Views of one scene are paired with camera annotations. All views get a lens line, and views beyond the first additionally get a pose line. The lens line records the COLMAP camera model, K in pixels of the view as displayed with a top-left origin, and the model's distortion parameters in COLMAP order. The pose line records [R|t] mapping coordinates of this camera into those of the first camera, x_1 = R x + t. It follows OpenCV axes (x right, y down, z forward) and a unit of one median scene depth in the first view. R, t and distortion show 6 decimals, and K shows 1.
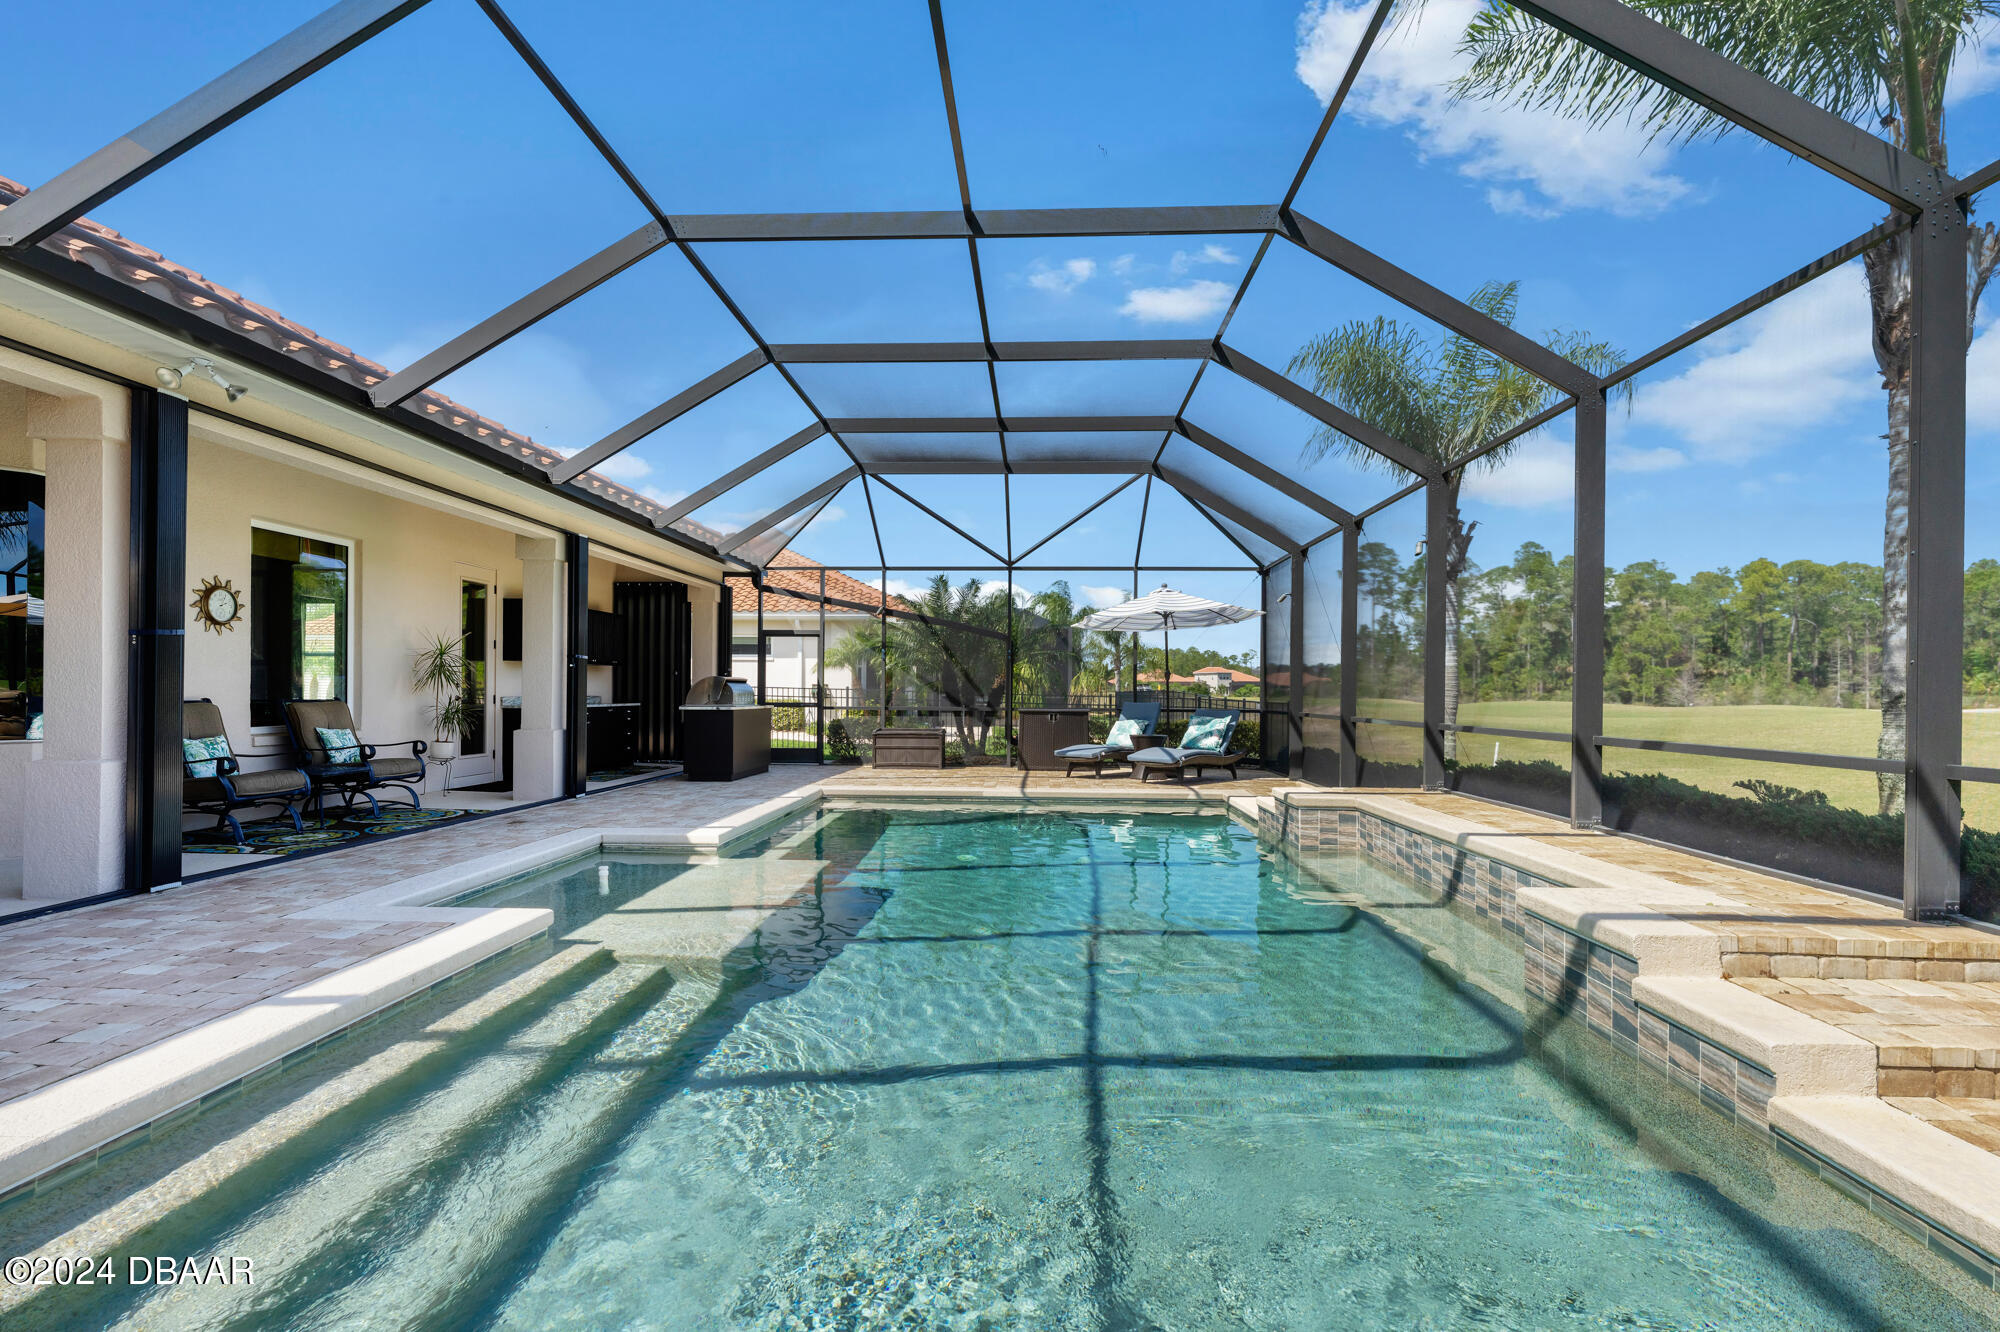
lens RADIAL K [[913.7, 0, 991.9], [0, 913.7, 685.3], [0, 0, 1]] dist [-0.001614, -0.000409]
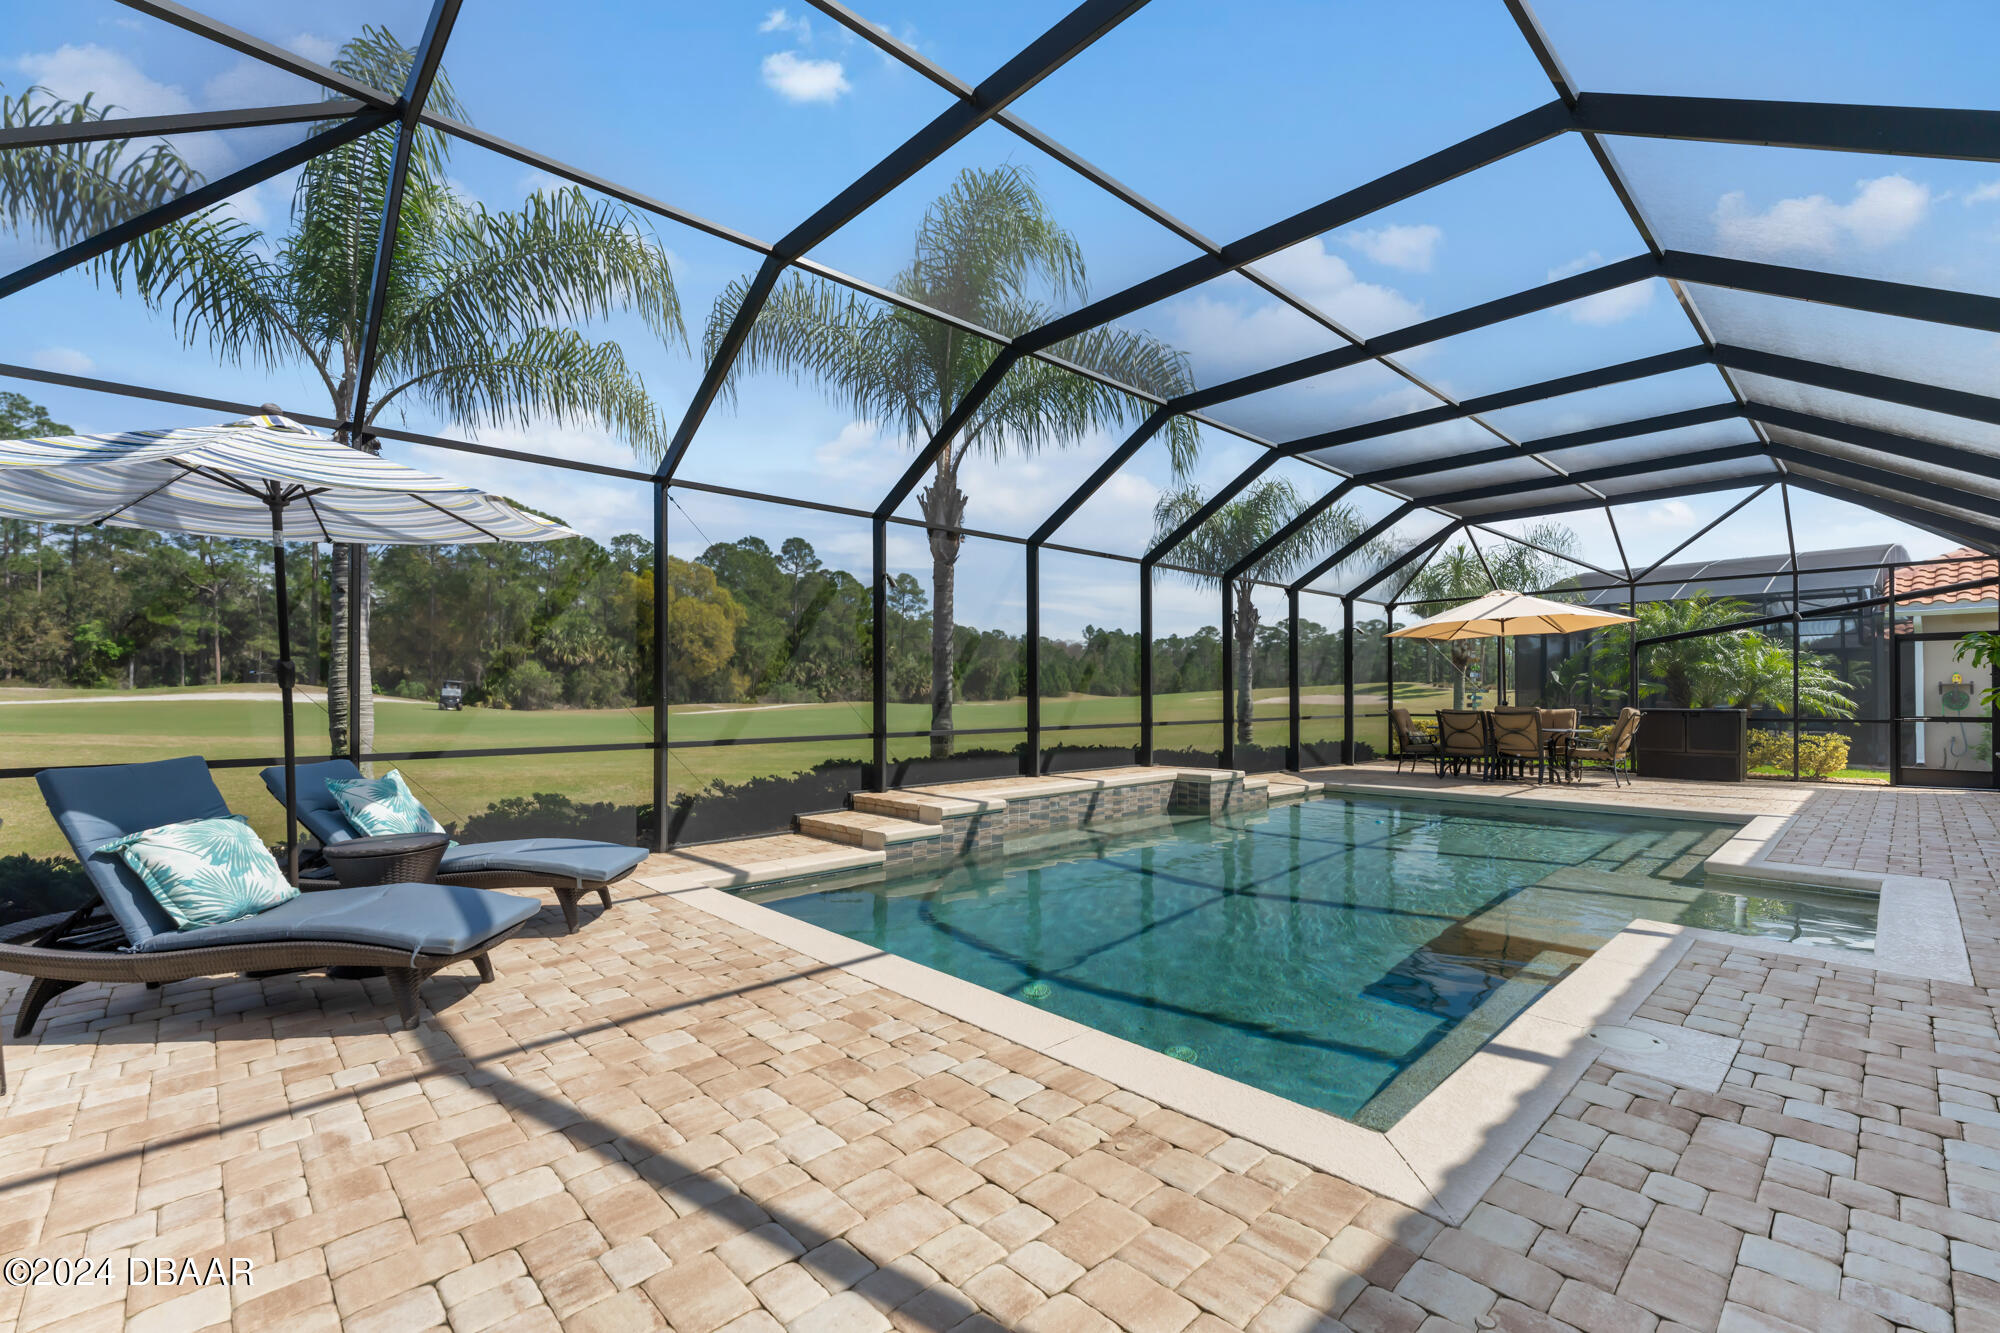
lens RADIAL K [[853.2, 0, 988.7], [0, 853.2, 668.4], [0, 0, 1]] dist [-0.001900, -0.000062]
pose [[-0.715539, 0.017710, 0.698348, -0.249341], [-0.005696, 0.999497, -0.031183, -0.005919], [-0.698549, -0.026291, -0.715079, 1.106231]]
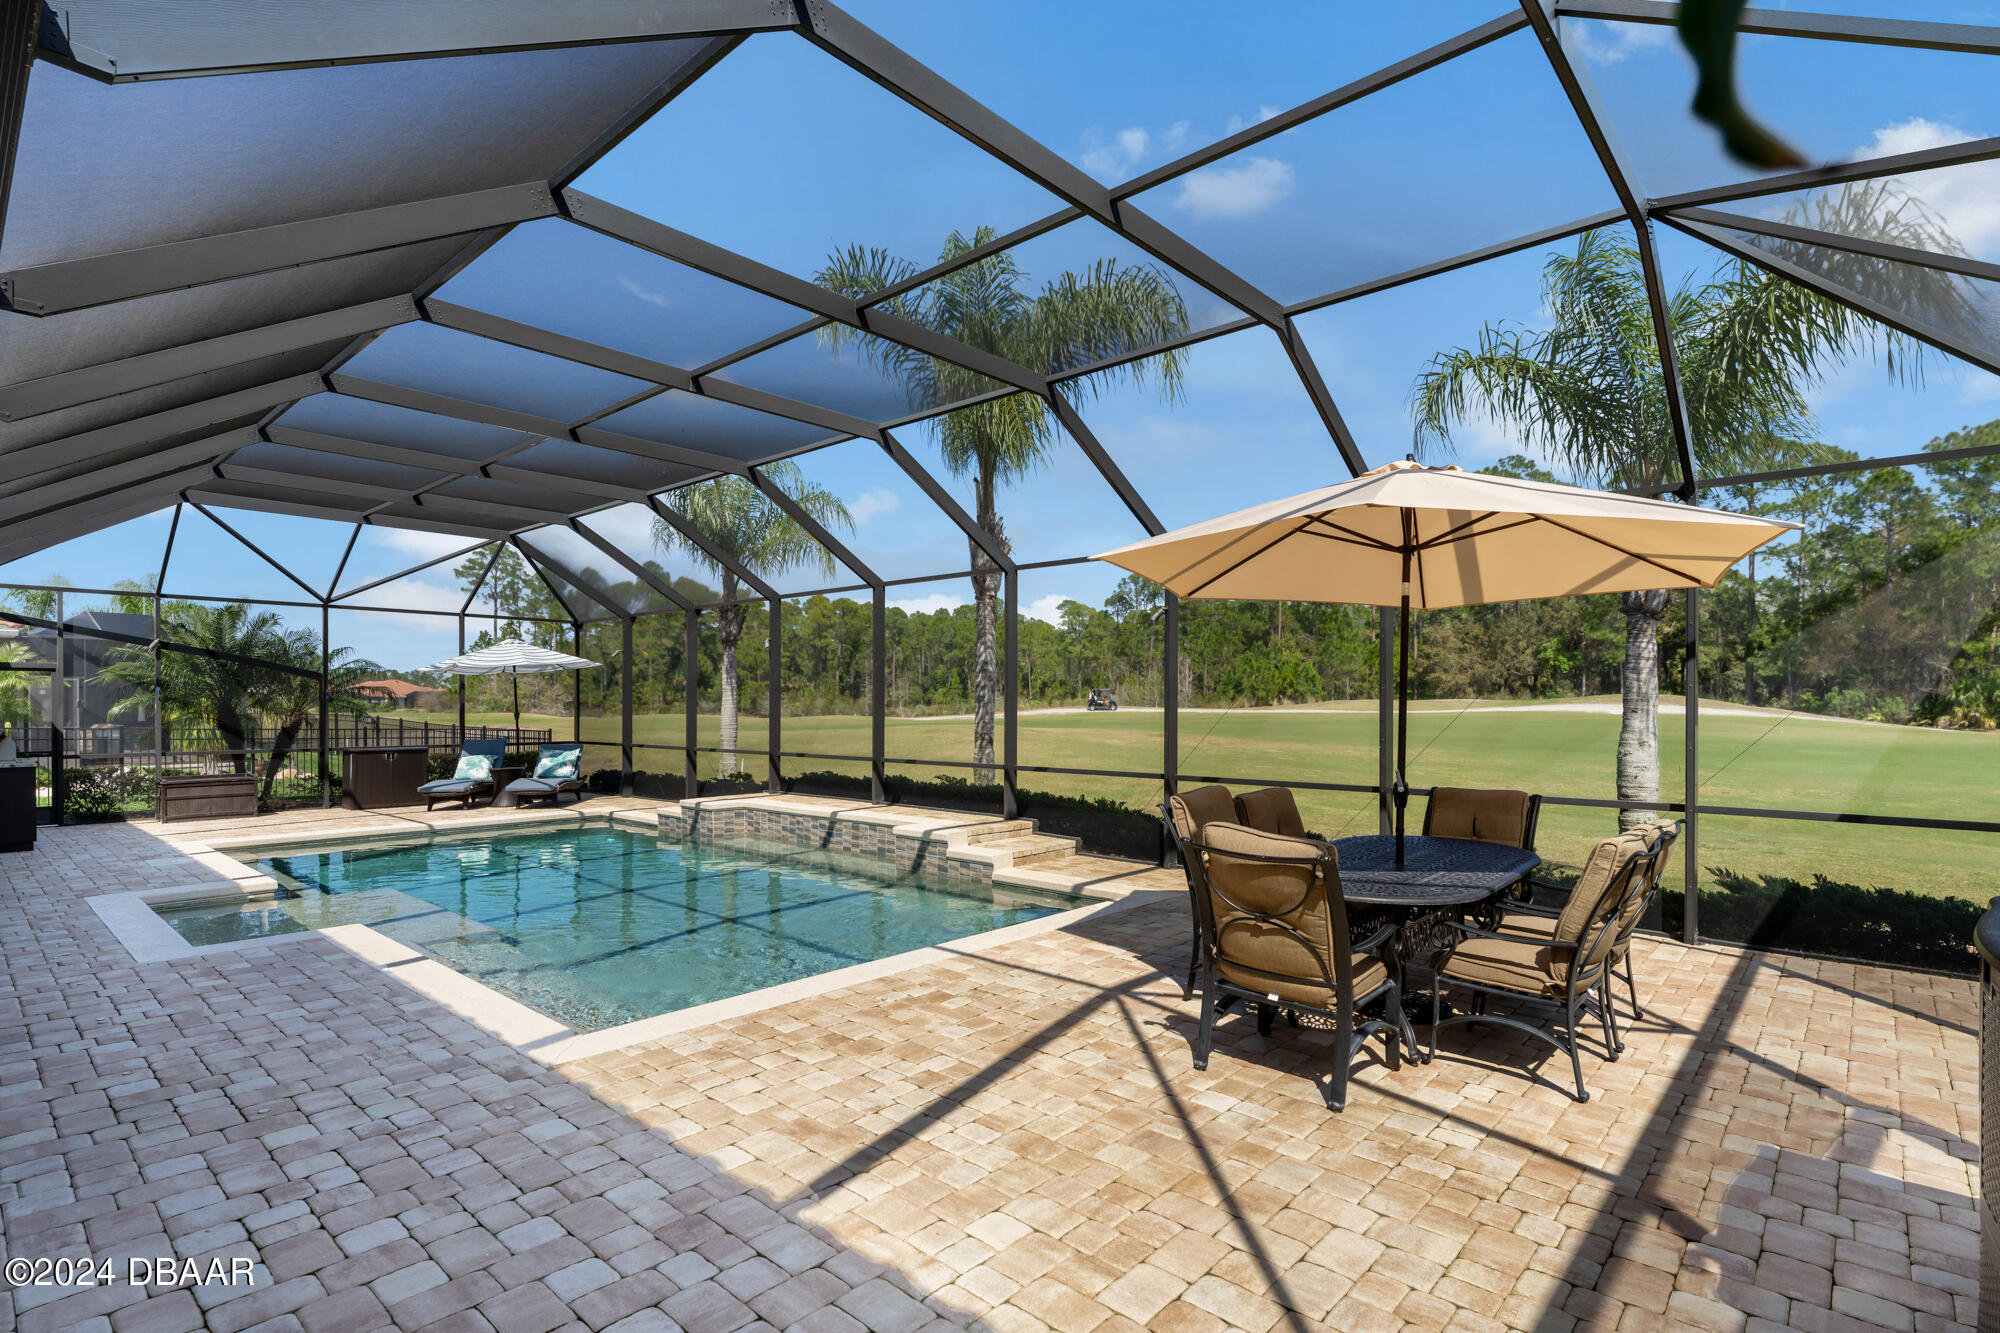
lens RADIAL K [[975.7, 0, 991.5], [0, 975.7, 681.1], [0, 0, 1]] dist [0.002871, -0.000285]
pose [[0.635931, 0.012375, 0.771647, -0.402797], [-0.001677, 0.999891, -0.014653, -0.039160], [-0.771744, 0.008025, 0.635883, -0.265803]]
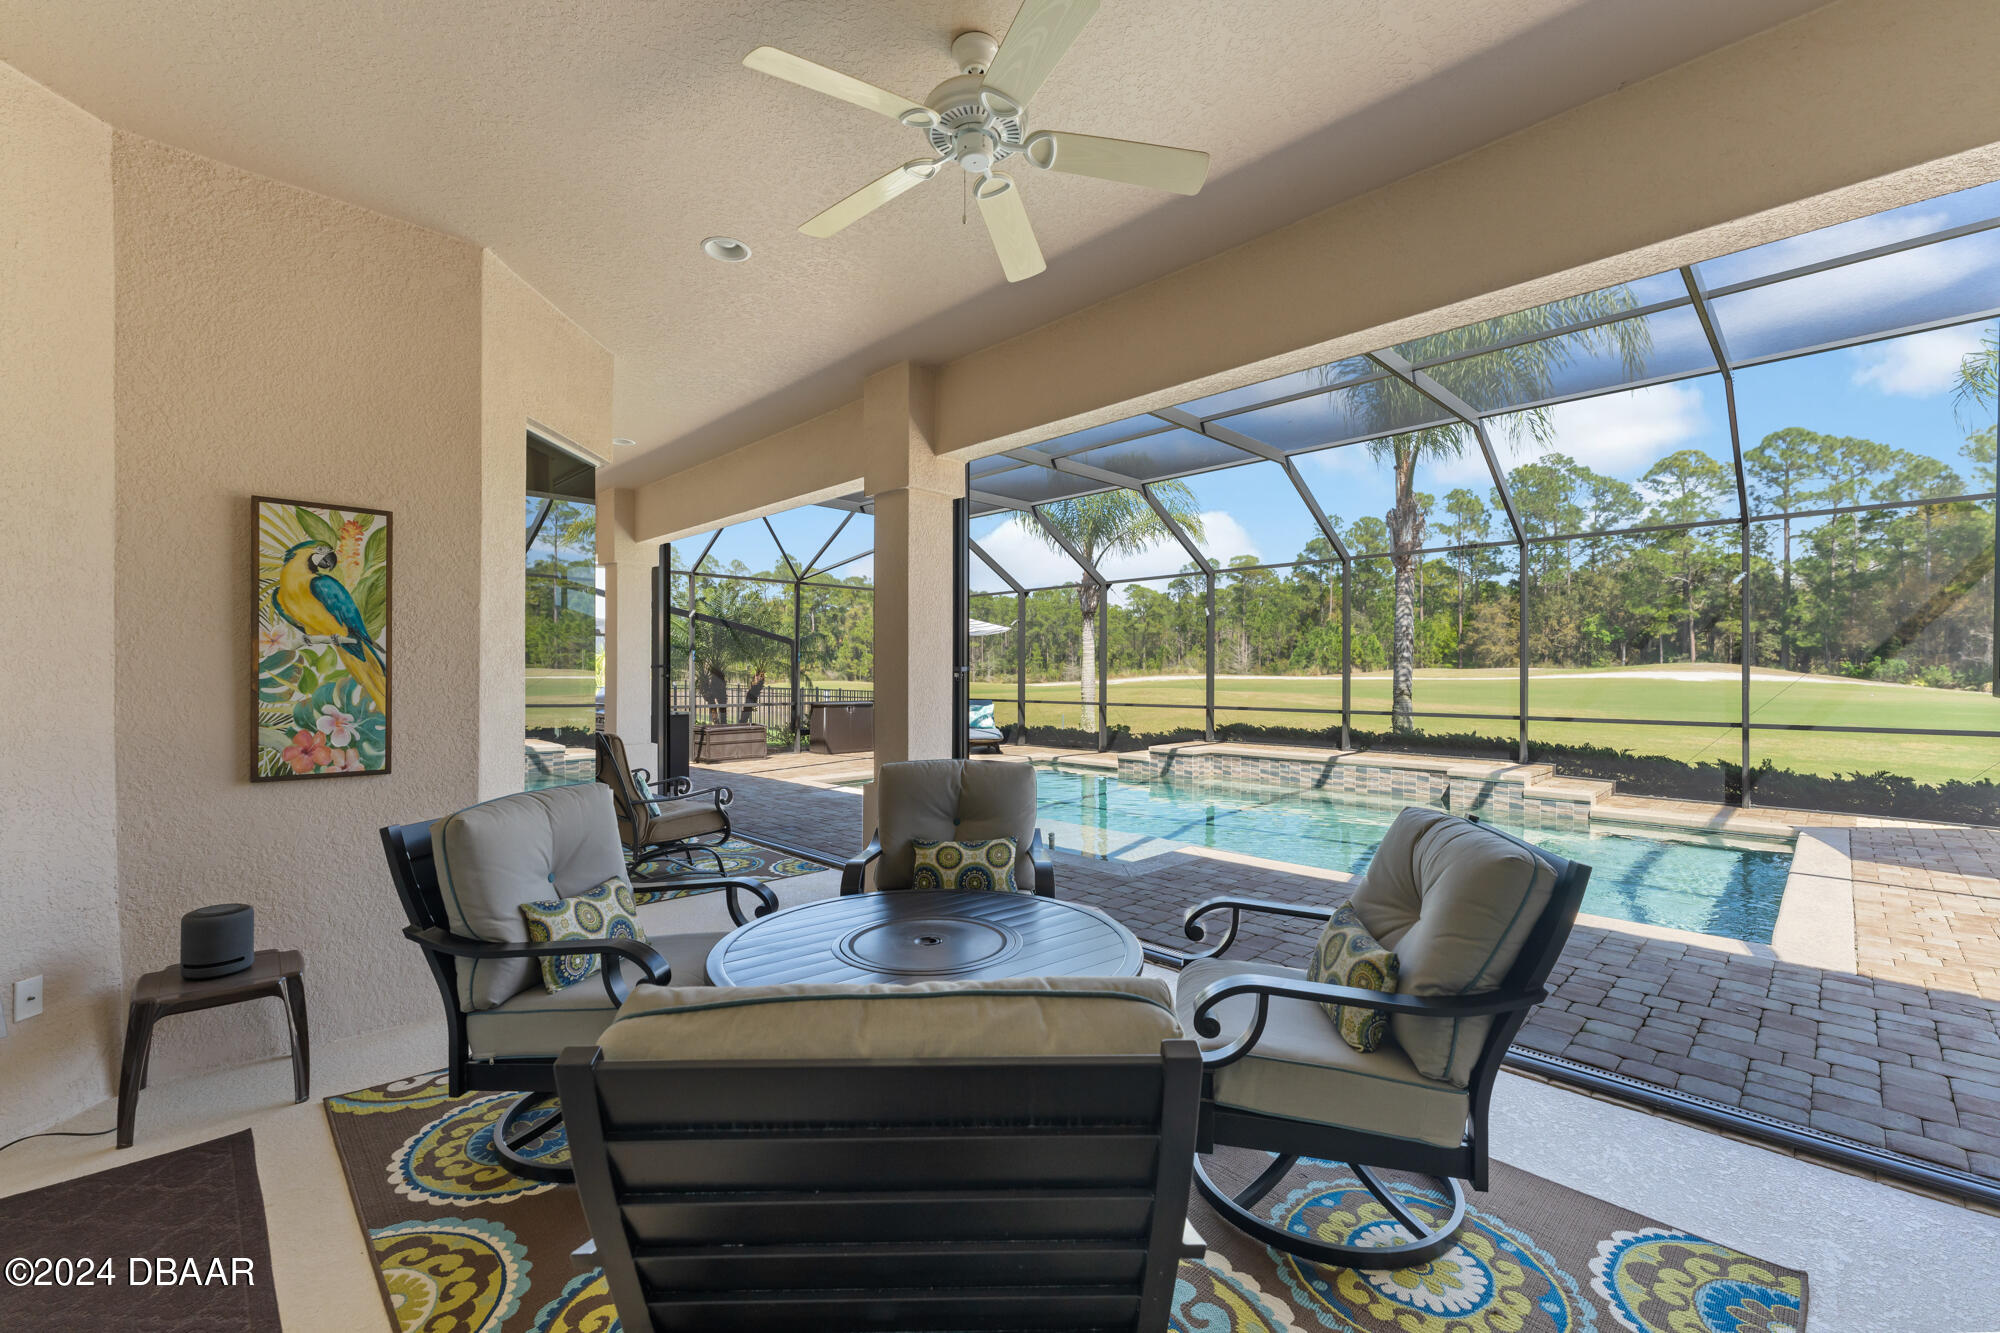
lens RADIAL K [[825.7, 0, 997.5], [0, 825.7, 671.2], [0, 0, 1]] dist [0.000708, -0.000069]
pose [[0.680368, -0.003895, 0.732861, -0.695350], [-0.000565, 0.999983, 0.005839, -0.025991], [-0.732871, -0.004387, 0.680354, 0.106996]]
